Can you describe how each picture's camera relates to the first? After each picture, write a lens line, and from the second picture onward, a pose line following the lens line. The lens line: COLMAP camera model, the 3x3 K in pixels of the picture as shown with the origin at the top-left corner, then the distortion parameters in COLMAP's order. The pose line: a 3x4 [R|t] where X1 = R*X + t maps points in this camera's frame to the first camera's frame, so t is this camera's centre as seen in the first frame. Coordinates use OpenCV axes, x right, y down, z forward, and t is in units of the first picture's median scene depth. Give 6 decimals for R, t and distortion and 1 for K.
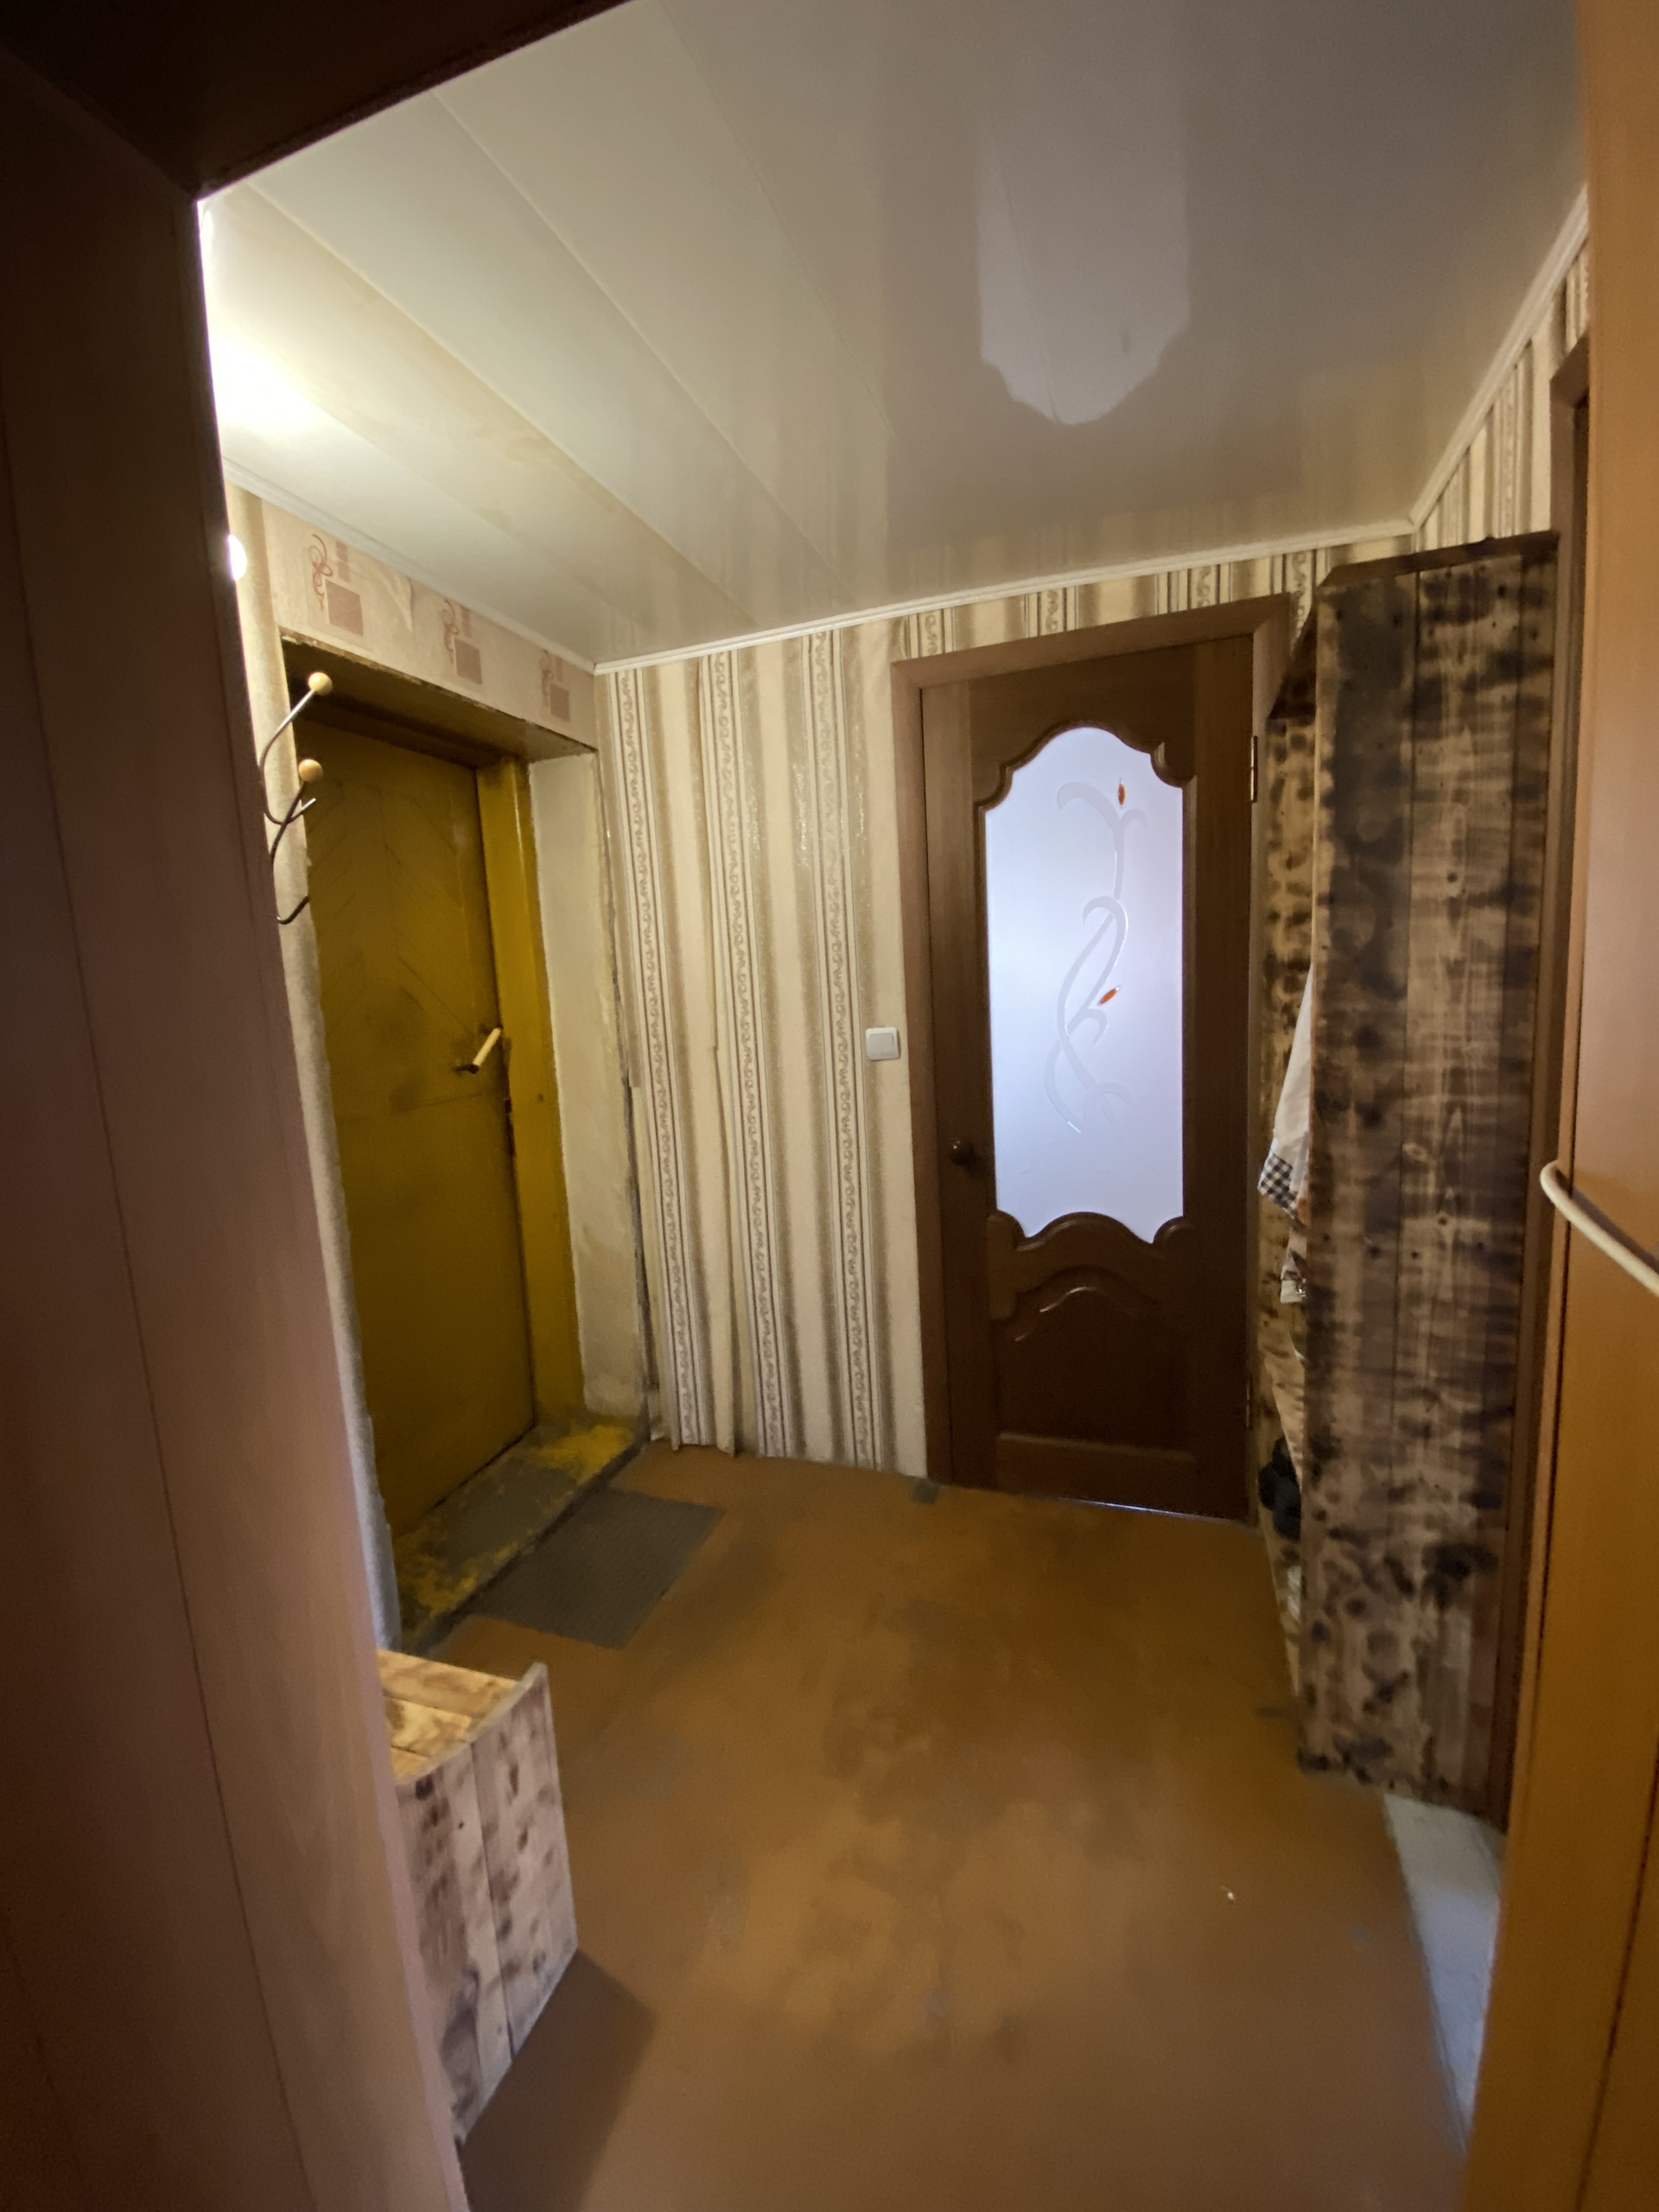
lens RADIAL K [[913.5, 0, 829.5], [0, 913.5, 1106.0], [0, 0, 1]] dist [-0.001791, -0.020639]
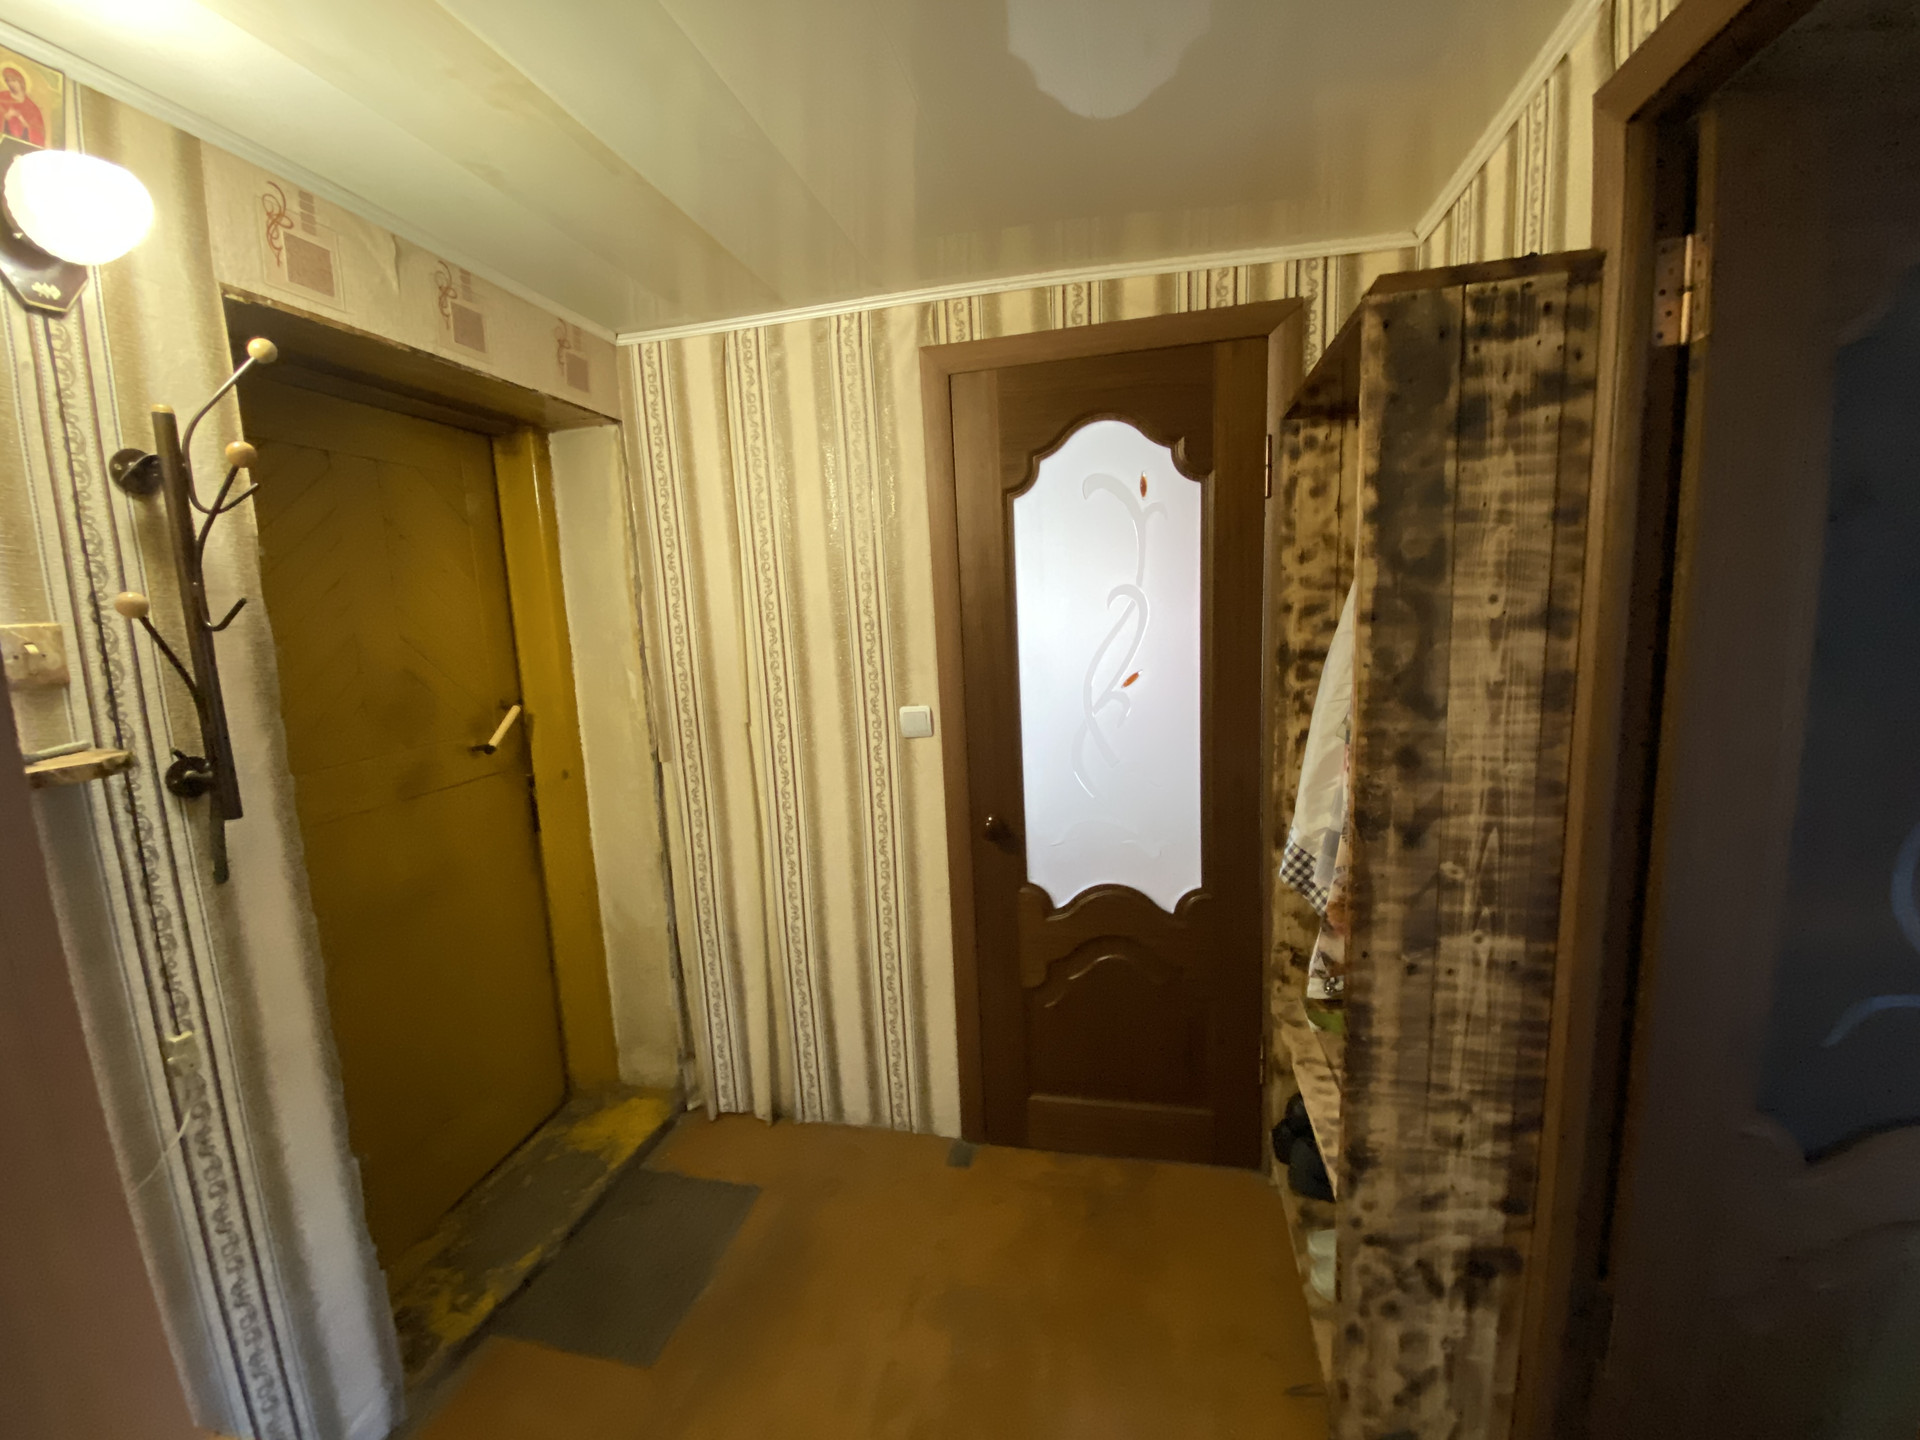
lens RADIAL K [[776.6, 0, 960.0], [0, 776.6, 720.0], [0, 0, 1]] dist [0.002889, -0.019843]
pose [[0.992898, -0.009507, 0.118584, 0.006956], [0.008830, 0.999942, 0.006230, -0.090399], [-0.118637, -0.005138, 0.992924, 0.161187]]
